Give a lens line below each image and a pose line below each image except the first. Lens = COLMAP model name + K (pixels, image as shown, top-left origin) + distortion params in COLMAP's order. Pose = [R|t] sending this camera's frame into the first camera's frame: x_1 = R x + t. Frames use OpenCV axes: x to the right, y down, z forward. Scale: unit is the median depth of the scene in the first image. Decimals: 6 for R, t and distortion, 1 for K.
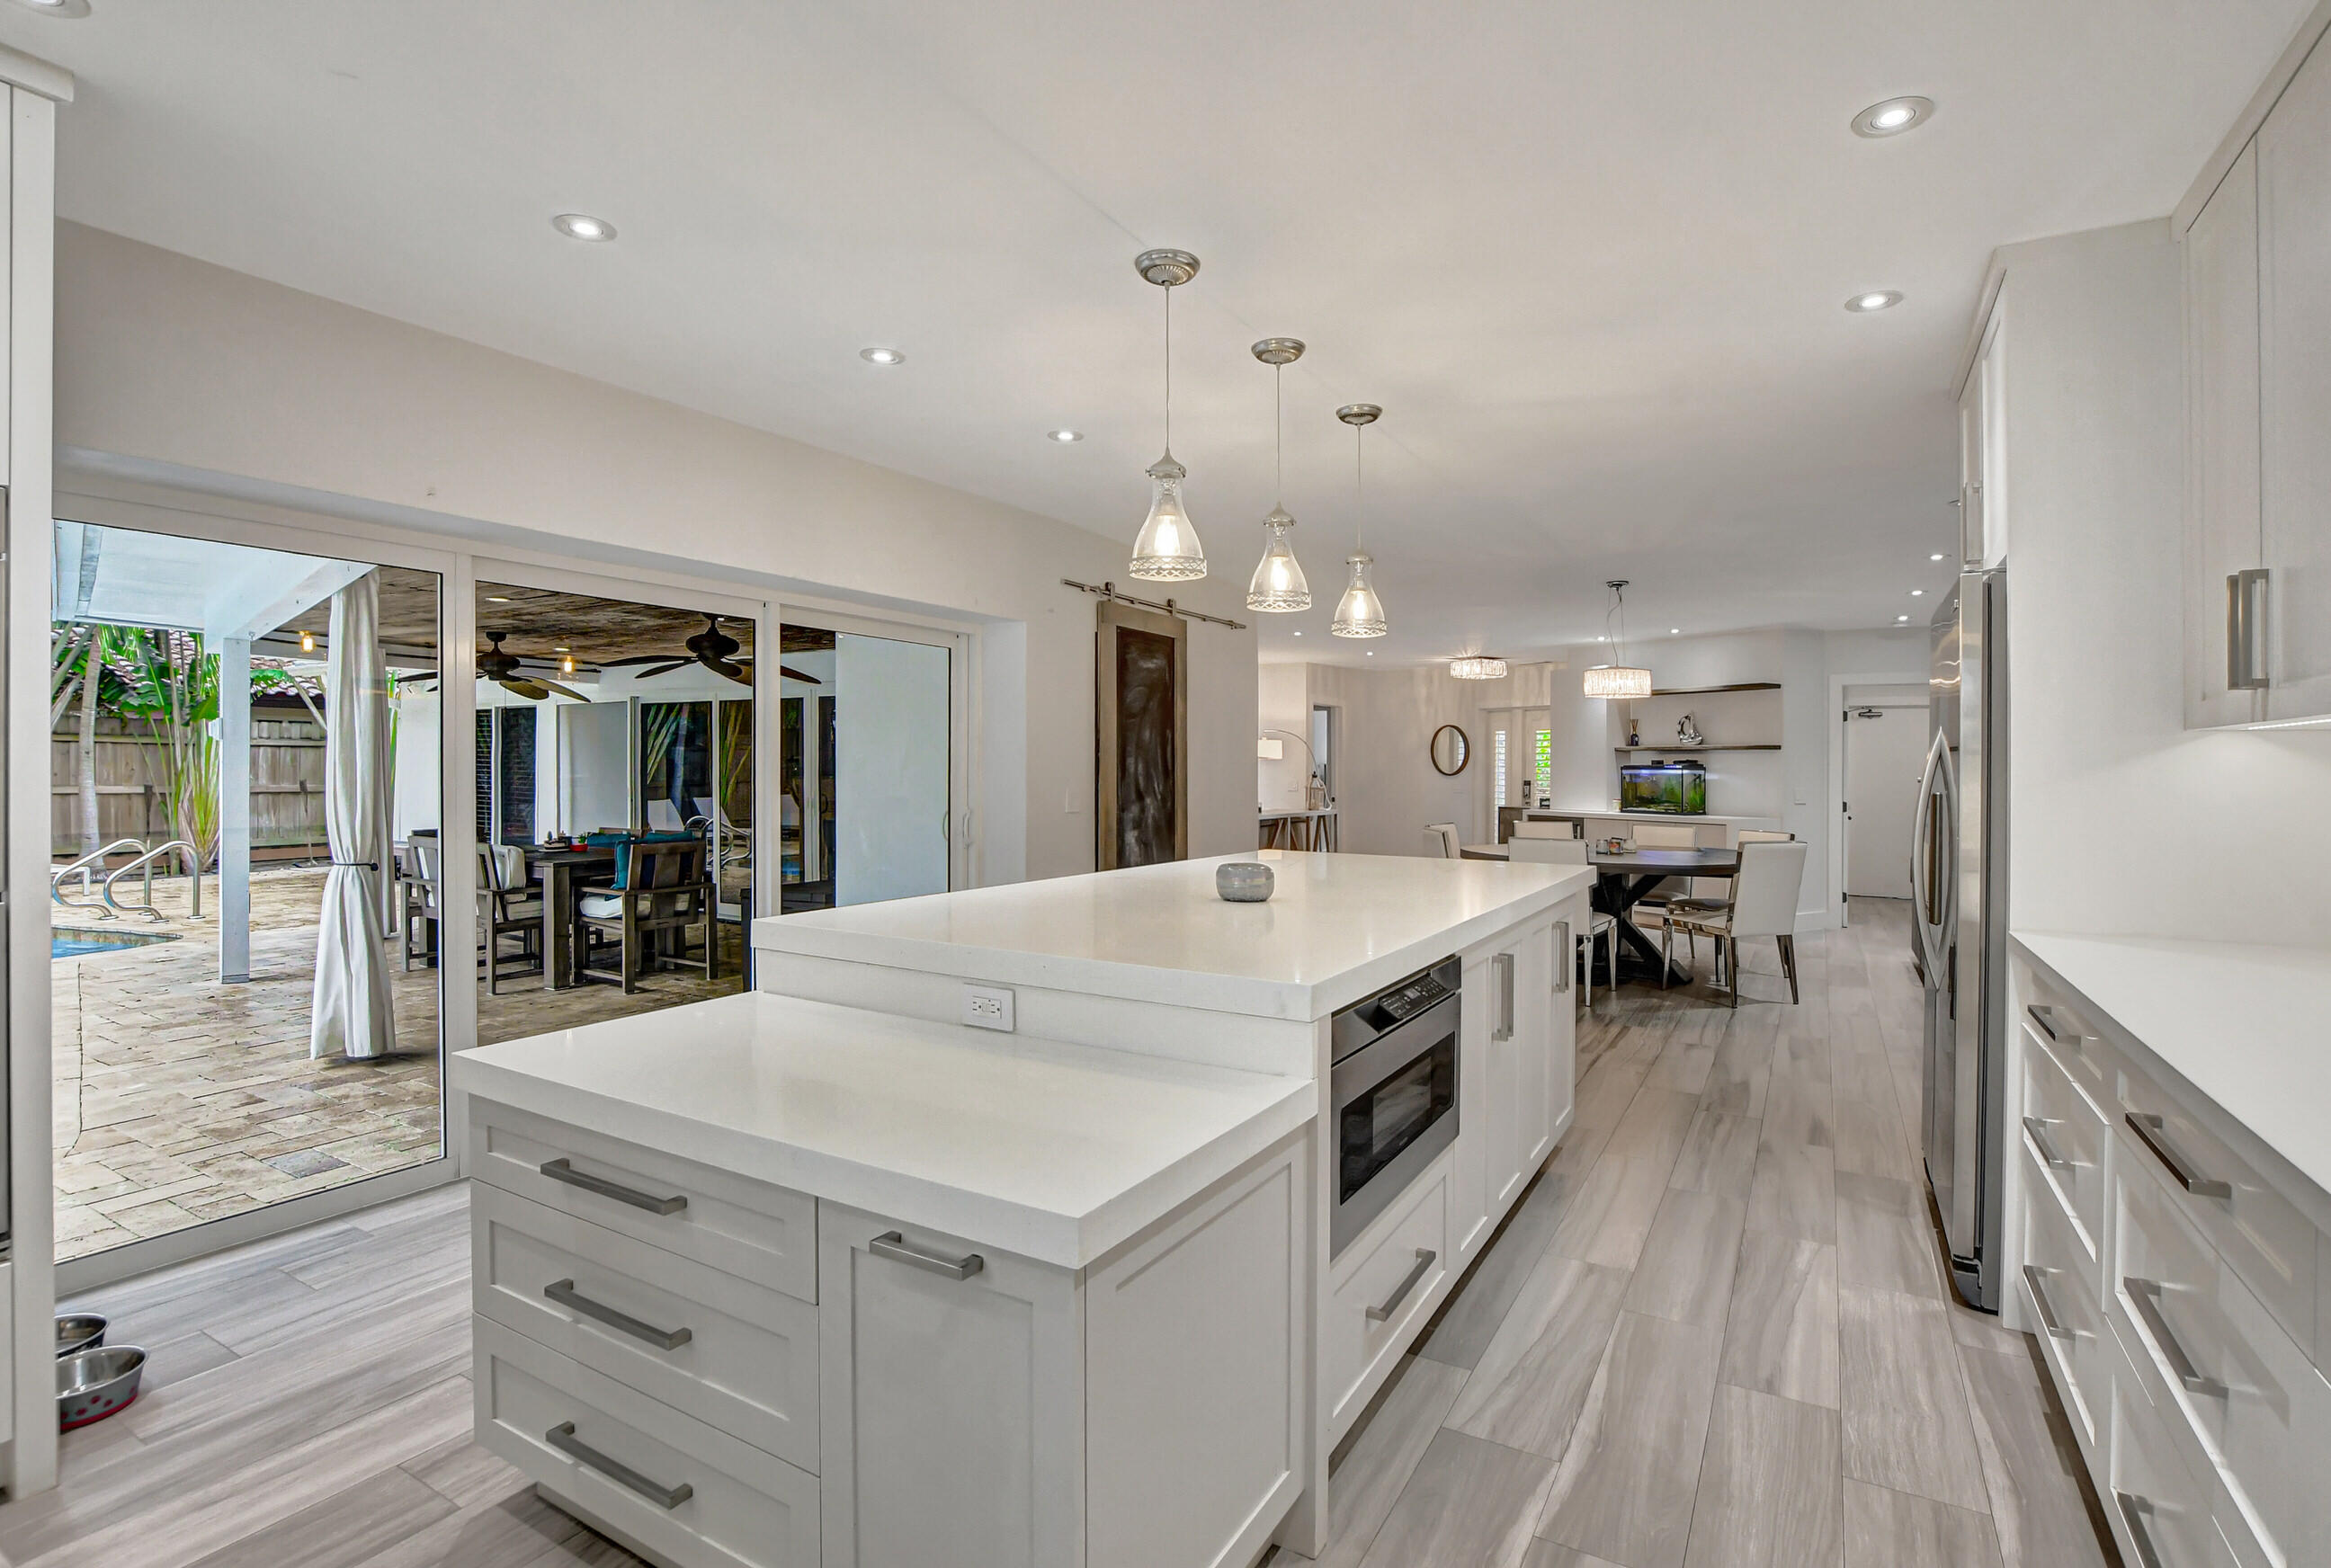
lens RADIAL K [[1101.8, 0, 1159.5], [0, 1101.8, 776.3], [0, 0, 1]] dist [-0.002809, 0.000324]
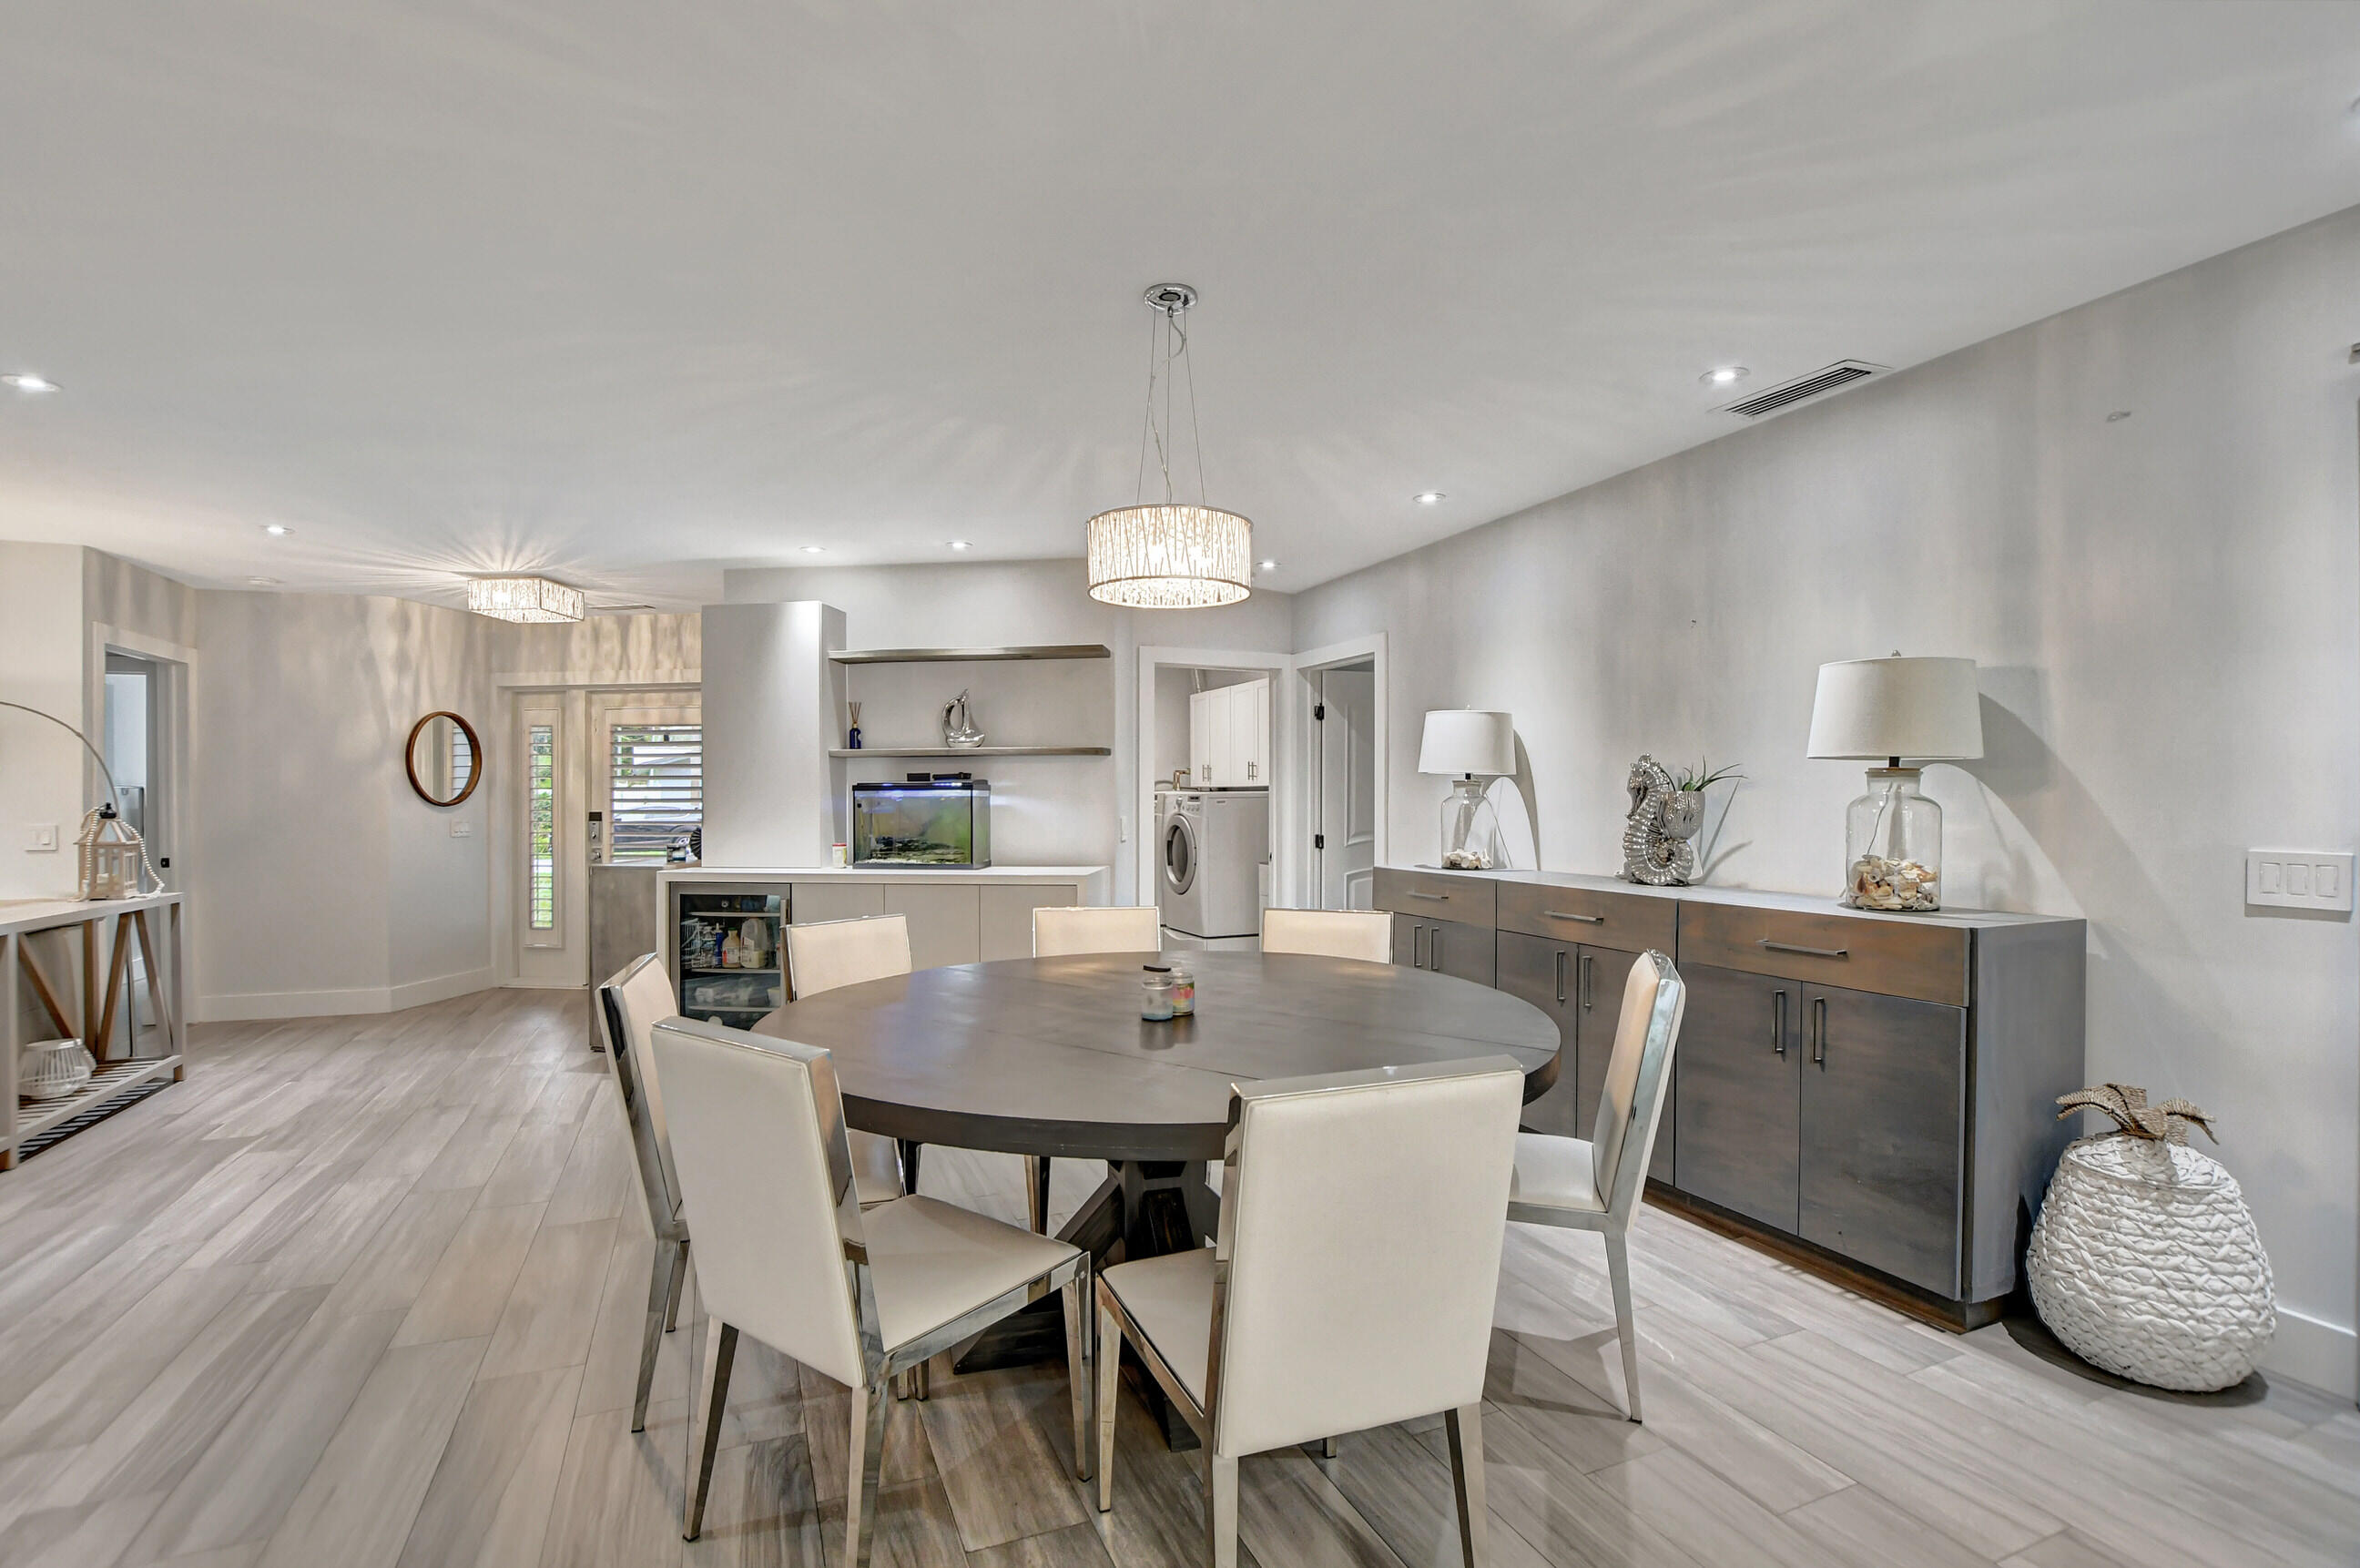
lens RADIAL K [[1050.6, 0, 1111.5], [0, 1050.6, 787.5], [0, 0, 1]] dist [-0.021881, 0.000412]
pose [[0.619700, -0.008993, 0.784787, 0.071865], [0.015648, 0.999877, -0.000898, -0.004440], [-0.784682, 0.012837, 0.619765, 0.470151]]
